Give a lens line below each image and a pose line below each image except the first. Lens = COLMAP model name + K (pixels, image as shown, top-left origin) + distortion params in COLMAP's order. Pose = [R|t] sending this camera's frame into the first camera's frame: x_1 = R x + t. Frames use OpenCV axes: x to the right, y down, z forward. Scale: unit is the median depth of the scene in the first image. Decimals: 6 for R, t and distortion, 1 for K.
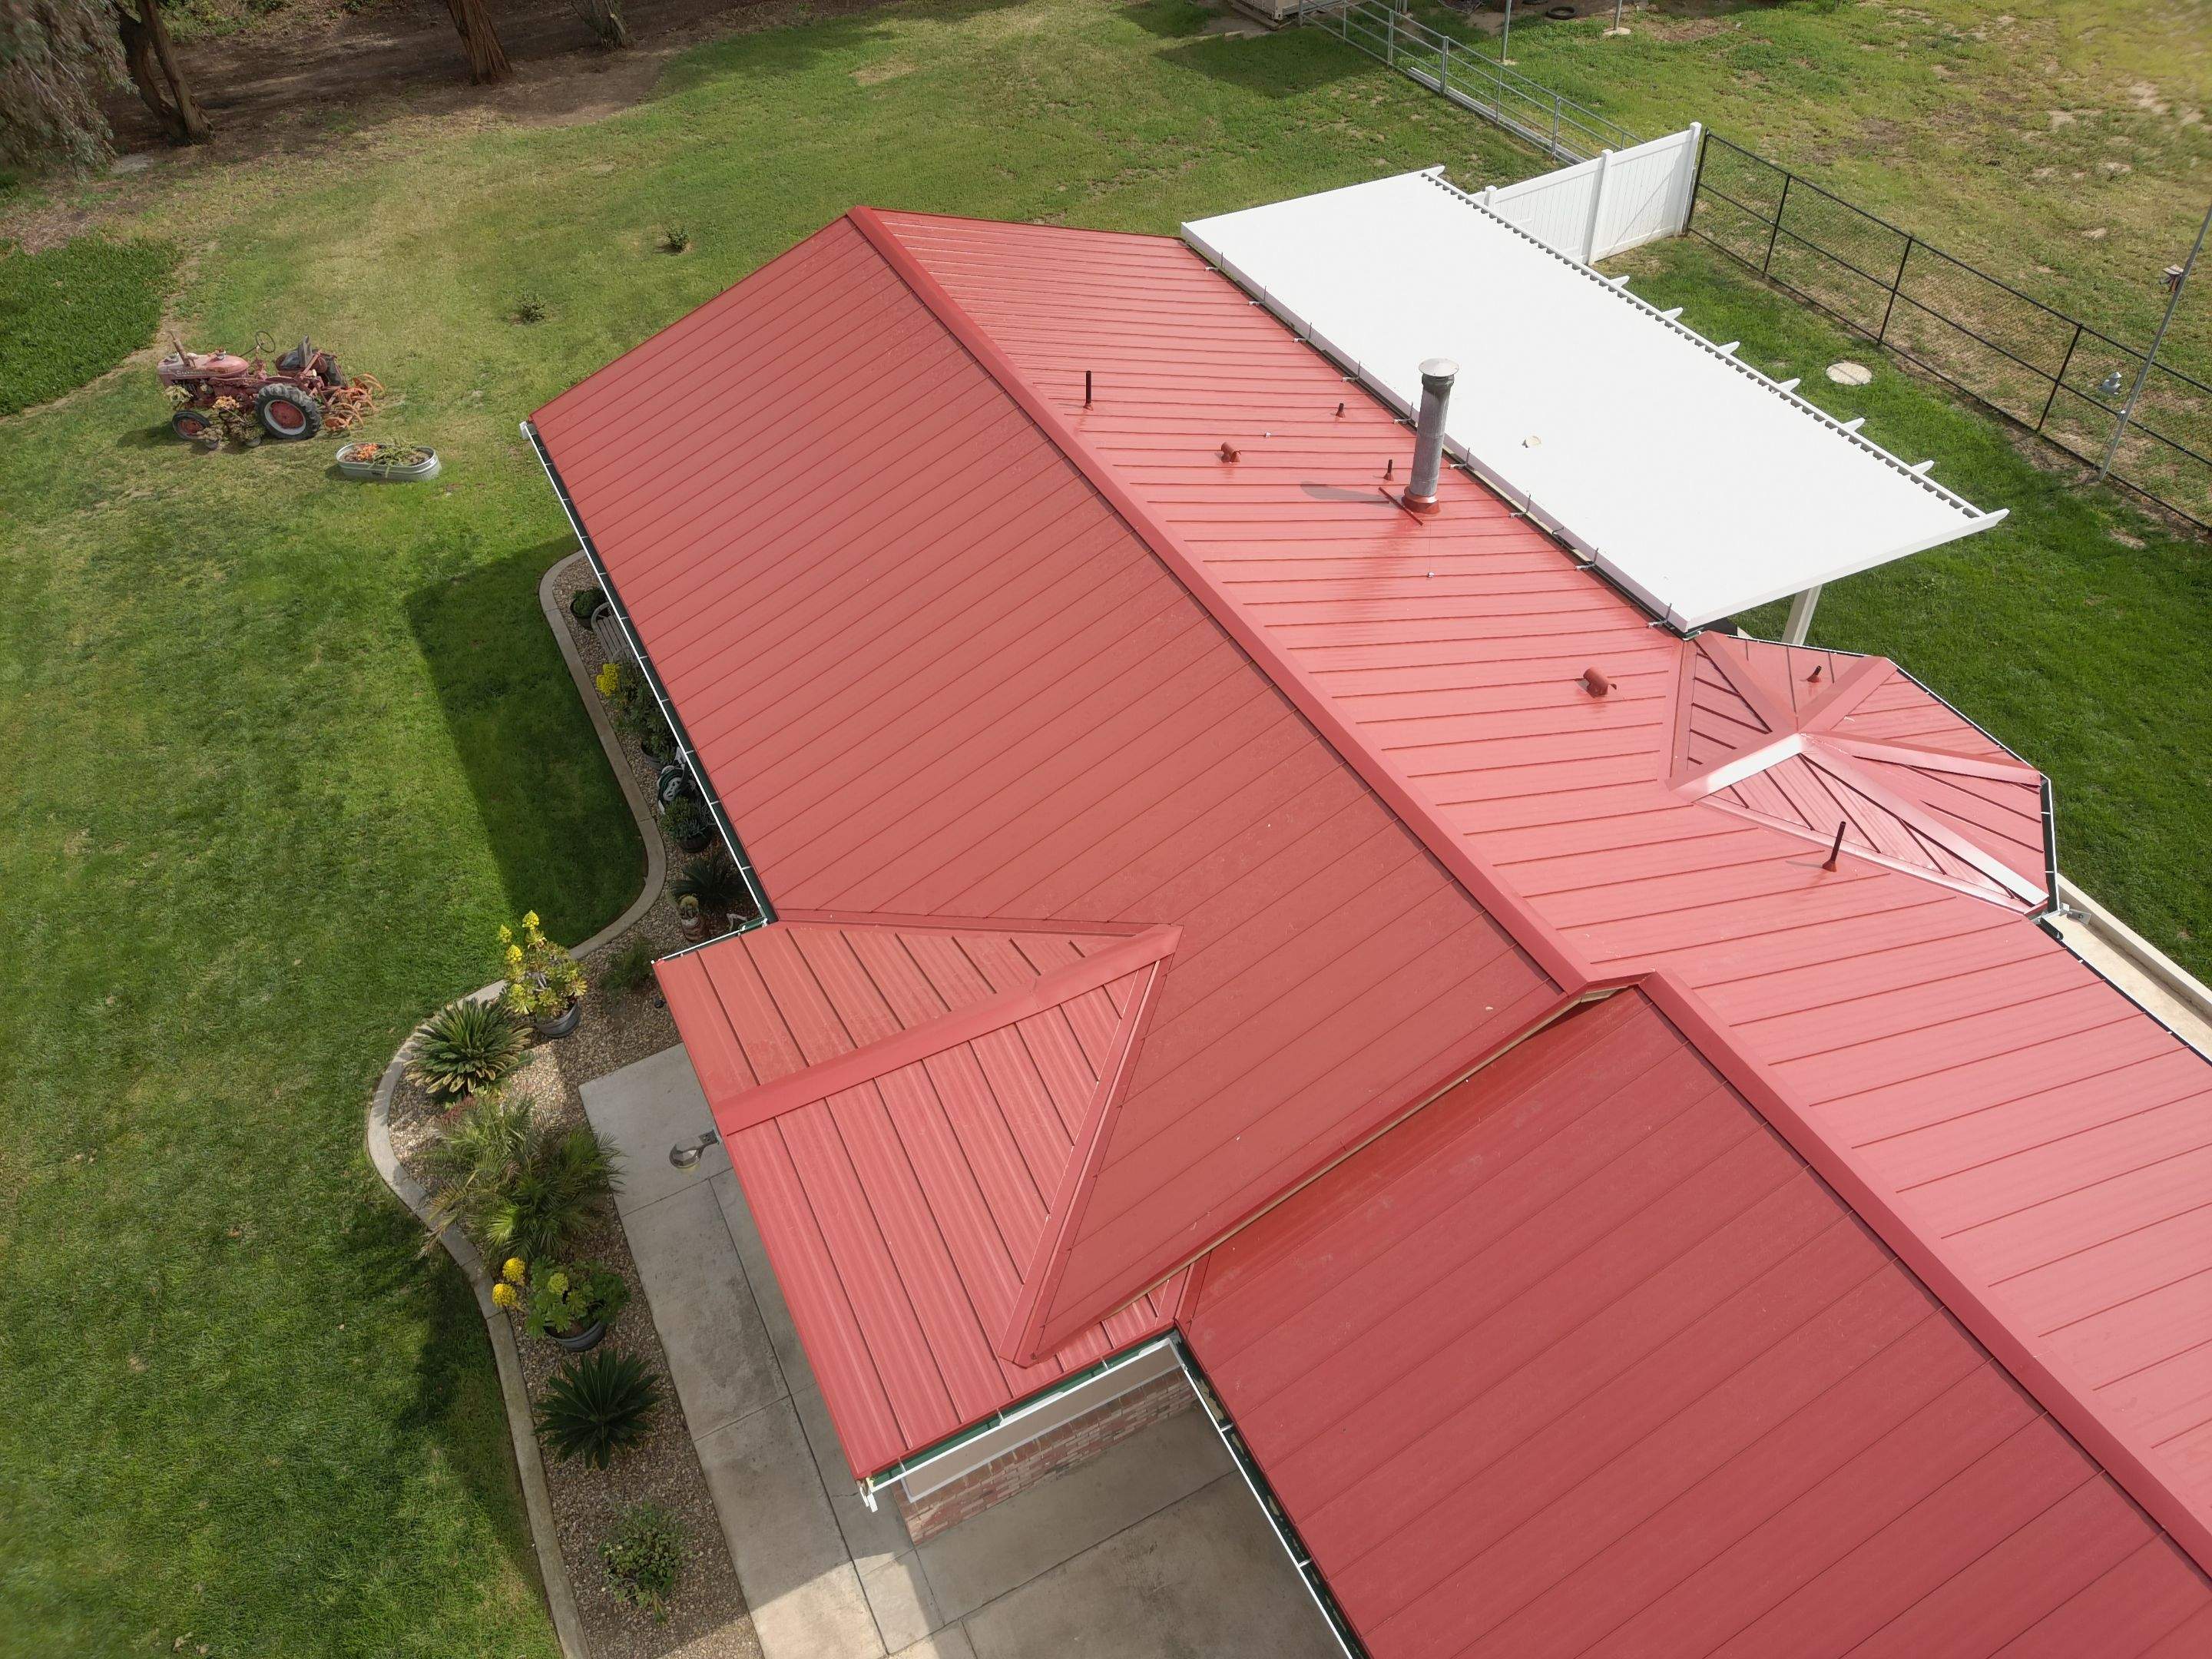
lens RADIAL K [[1659.6, 0, 1099.7], [0, 1659.6, 810.8], [0, 0, 1]] dist [0.058745, -0.076183]
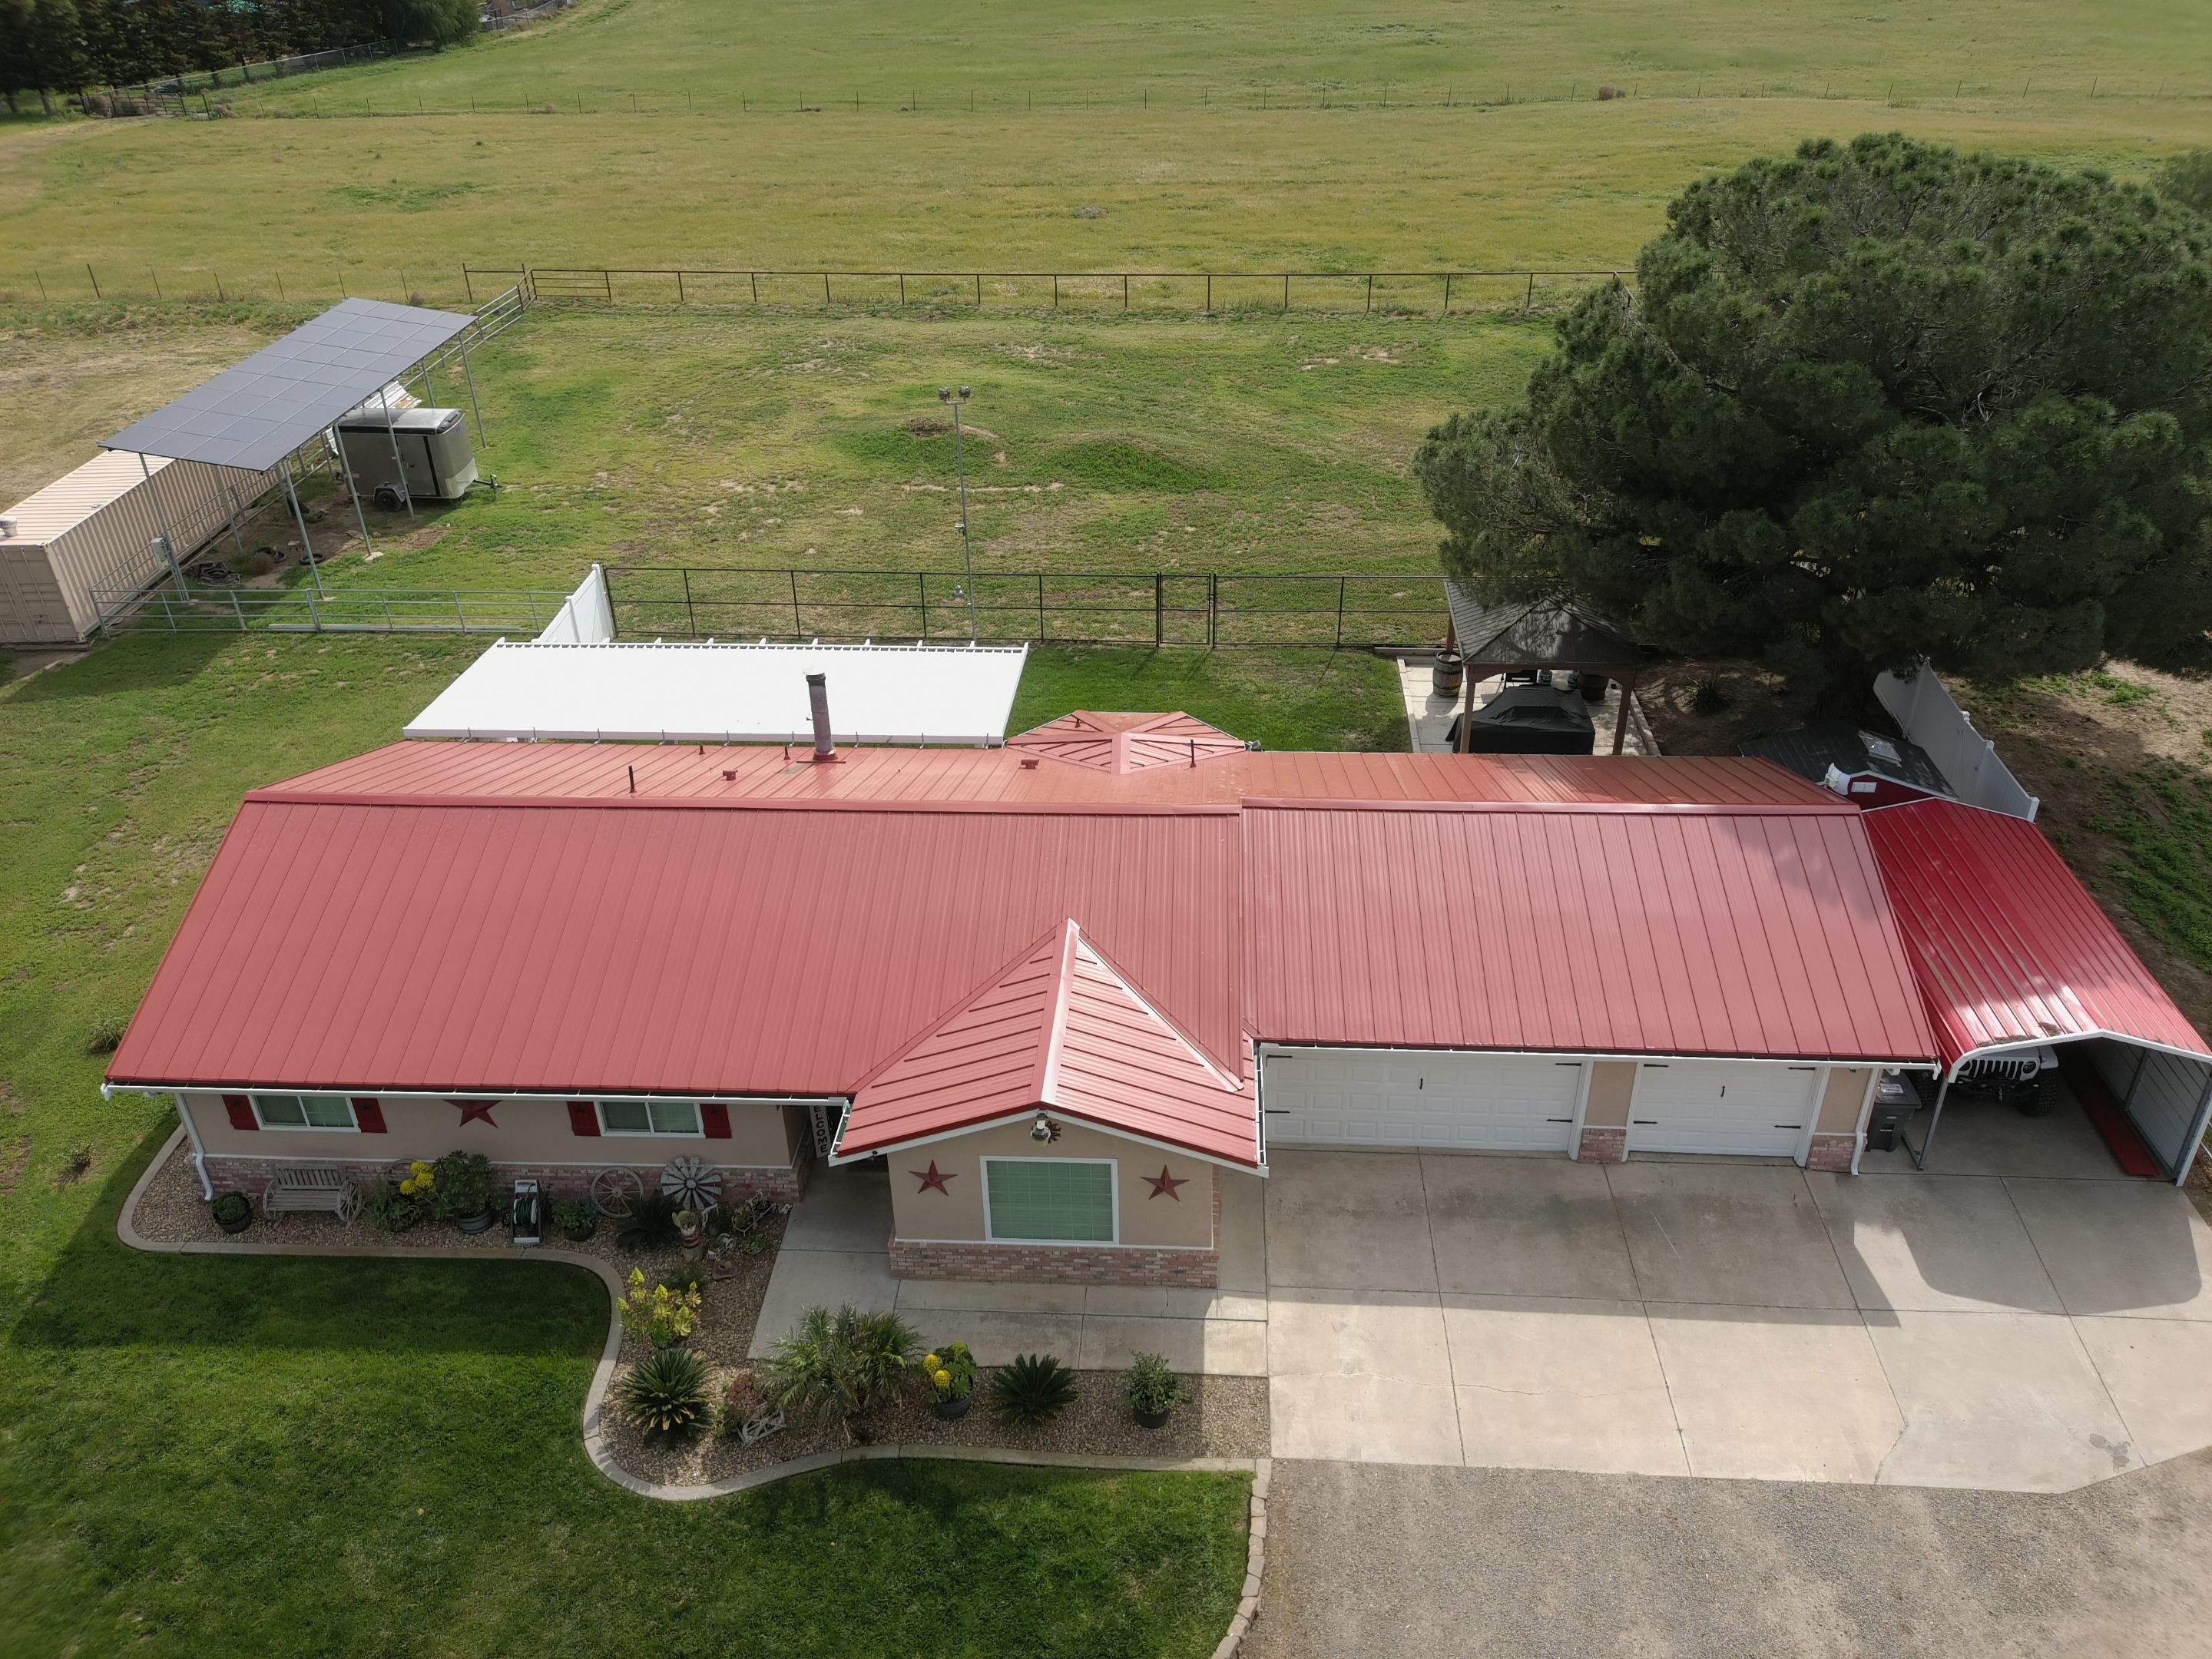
lens RADIAL K [[1659.6, 0, 1101.9], [0, 1659.6, 816.8], [0, 0, 1]] dist [0.058745, -0.076183]
pose [[0.499402, -0.402853, 0.767012, -0.640466], [0.598495, 0.800535, 0.030780, -0.024298], [-0.626419, 0.443681, 0.640894, -0.092244]]
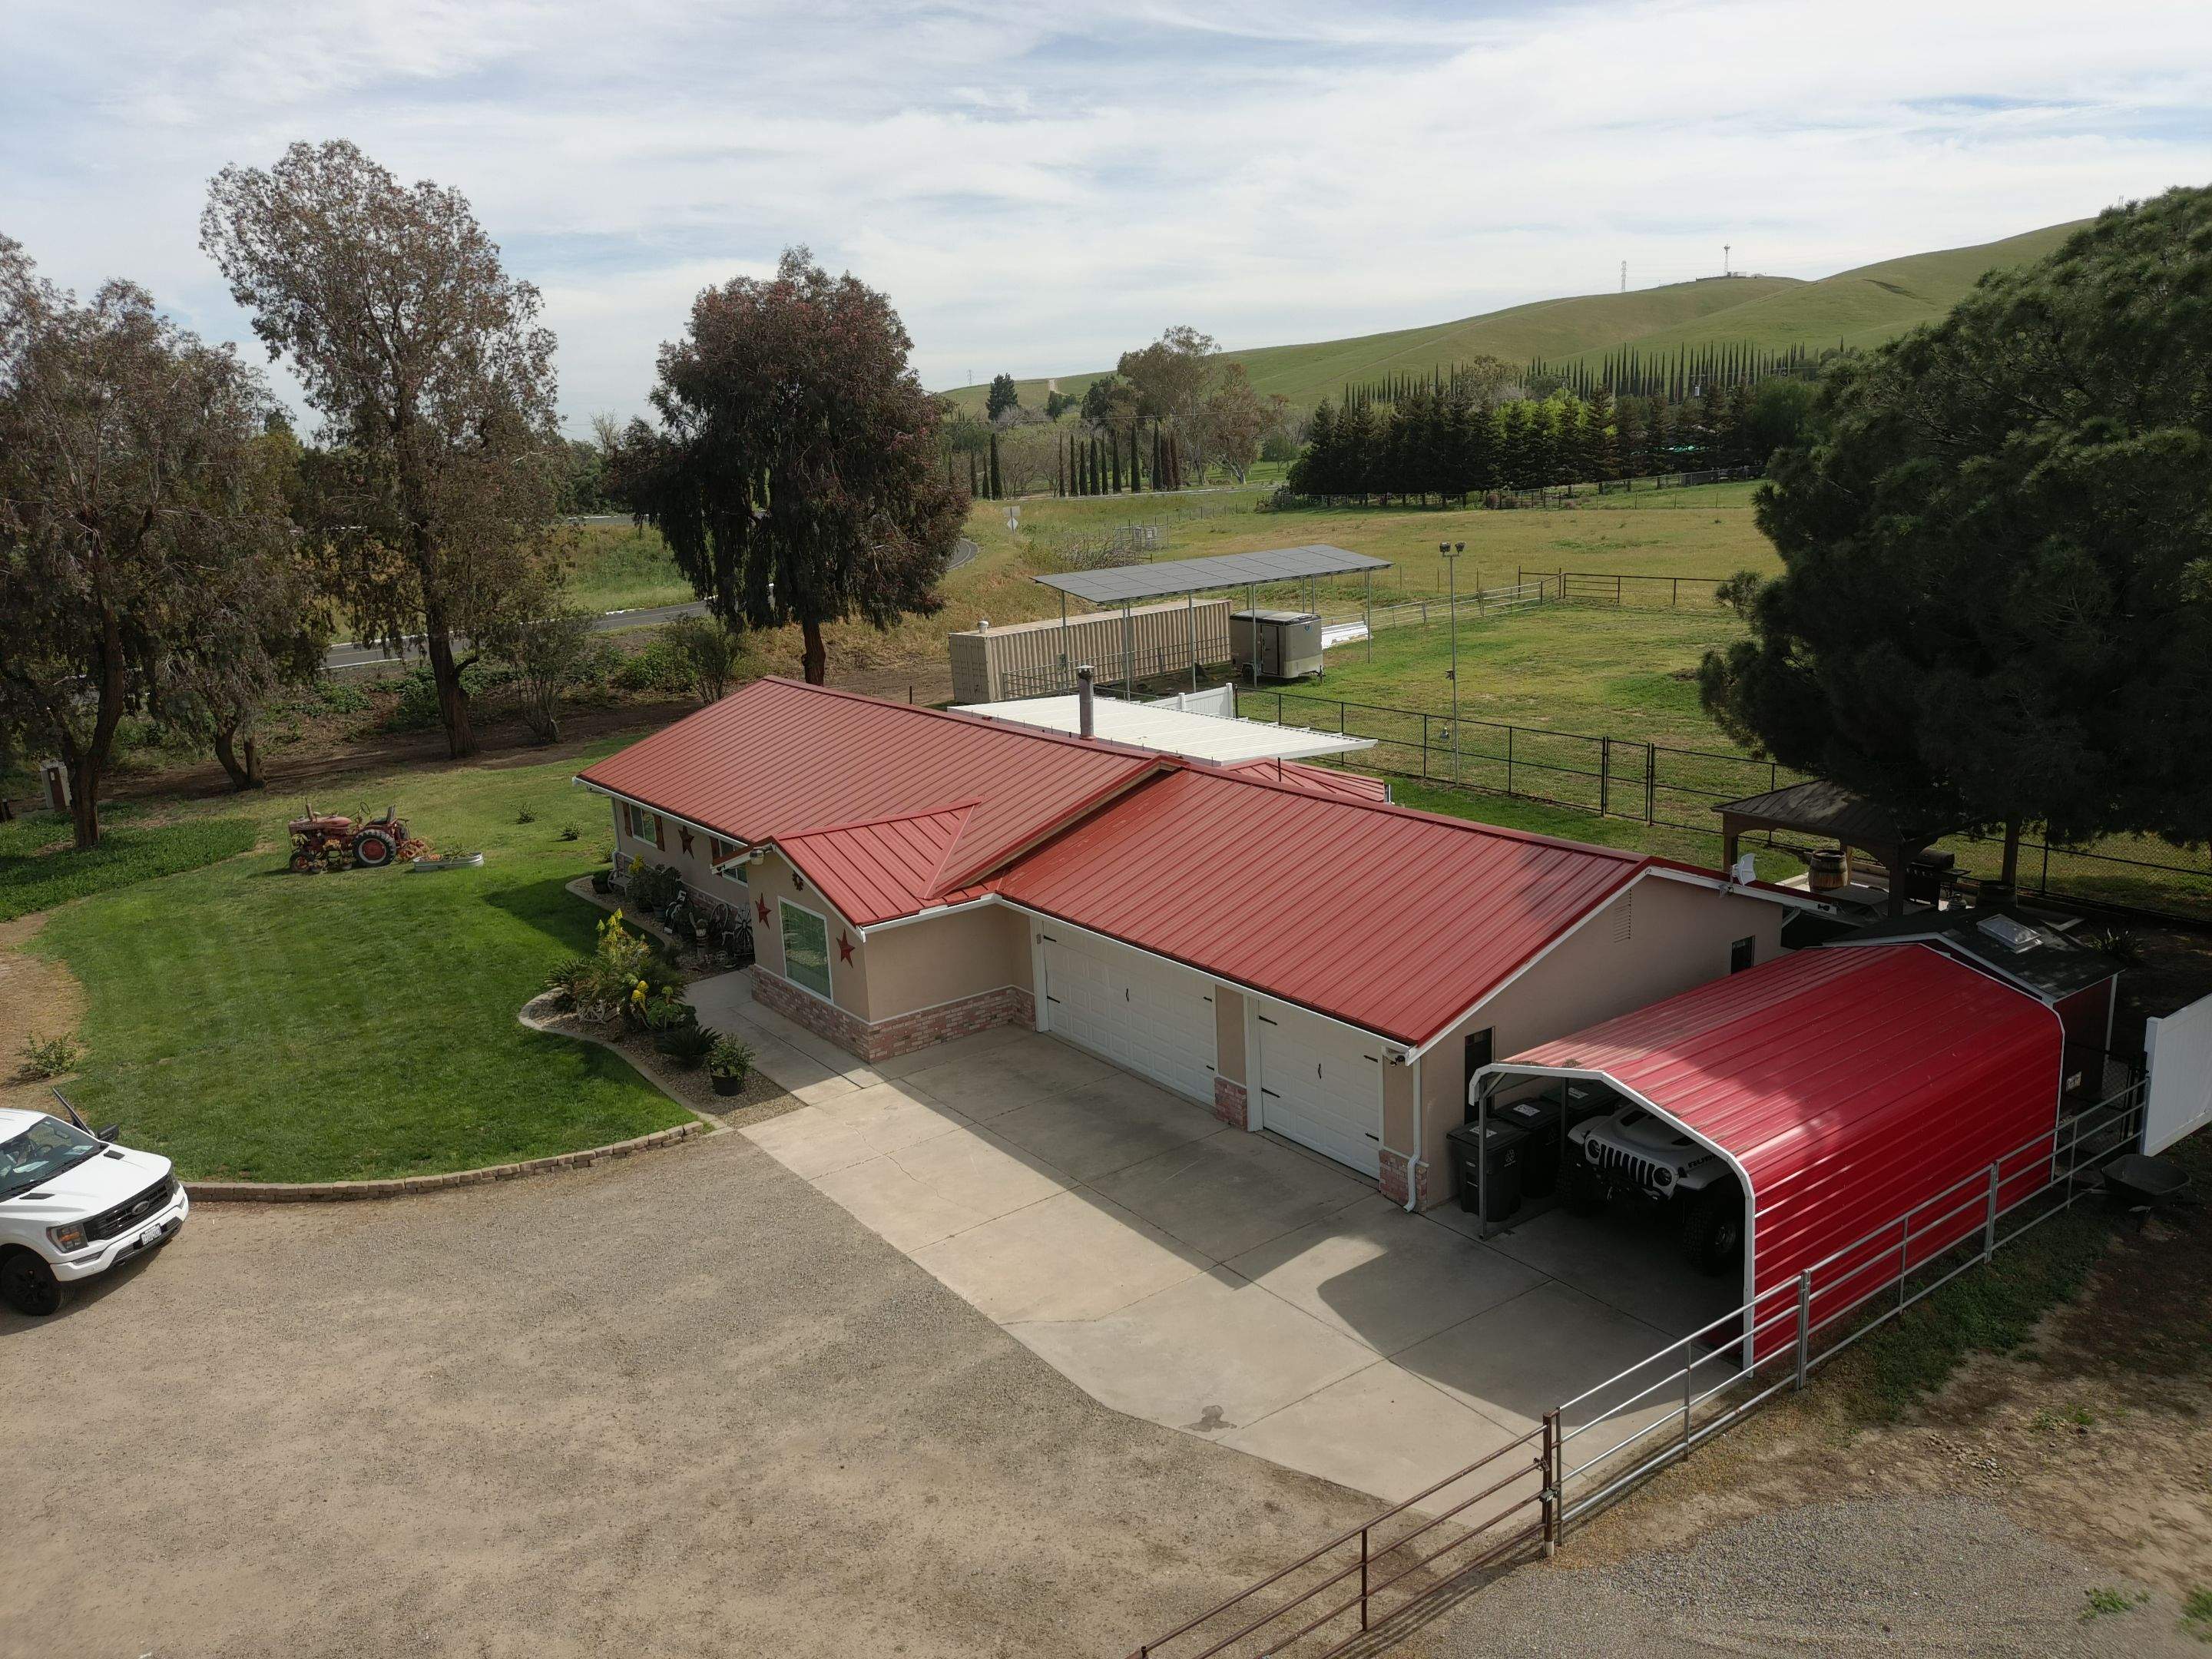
lens RADIAL K [[1659.6, 0, 1095.1], [0, 1659.6, 777.5], [0, 0, 1]] dist [0.058745, -0.076183]
pose [[0.985852, -0.030738, 0.164778, -0.083671], [0.115079, 0.838875, -0.532020, 0.630083], [-0.121875, 0.543455, 0.830544, -0.415320]]
